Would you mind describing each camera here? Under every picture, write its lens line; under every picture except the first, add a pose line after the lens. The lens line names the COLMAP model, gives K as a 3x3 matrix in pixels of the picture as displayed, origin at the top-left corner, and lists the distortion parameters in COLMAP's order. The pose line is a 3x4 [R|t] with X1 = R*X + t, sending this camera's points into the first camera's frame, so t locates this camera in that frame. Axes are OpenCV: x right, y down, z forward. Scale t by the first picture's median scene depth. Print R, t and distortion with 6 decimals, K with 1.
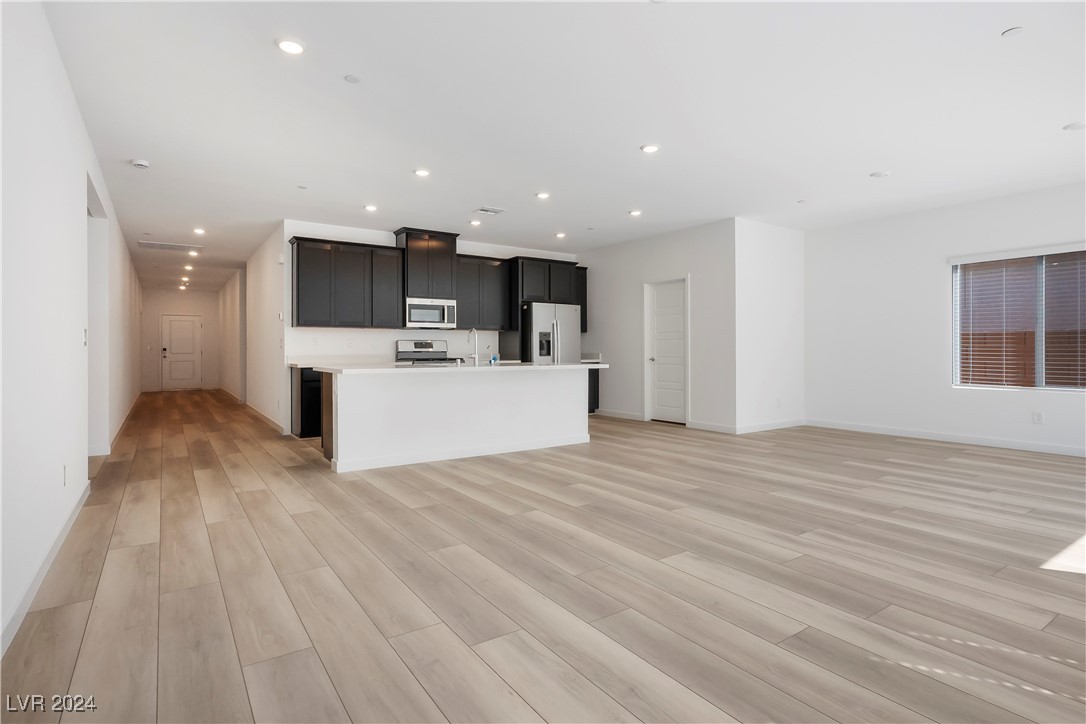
lens RADIAL K [[546.1, 0, 543.0], [0, 546.1, 362.0], [0, 0, 1]] dist [0.002518, 0.001214]
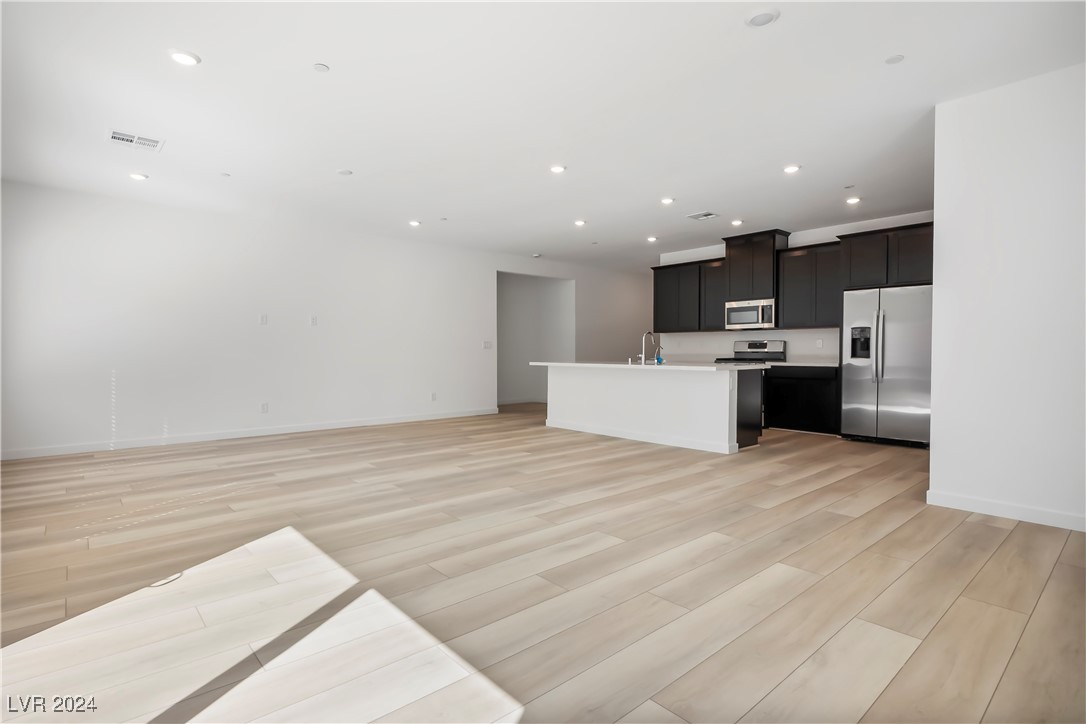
lens RADIAL K [[546.1, 0, 543.0], [0, 546.1, 362.0], [0, 0, 1]] dist [0.002518, 0.001214]
pose [[0.123187, 0.018499, -0.992211, 0.777268], [-0.019564, 0.999677, 0.016210, -0.009464], [0.992191, 0.017415, 0.123509, 0.497720]]
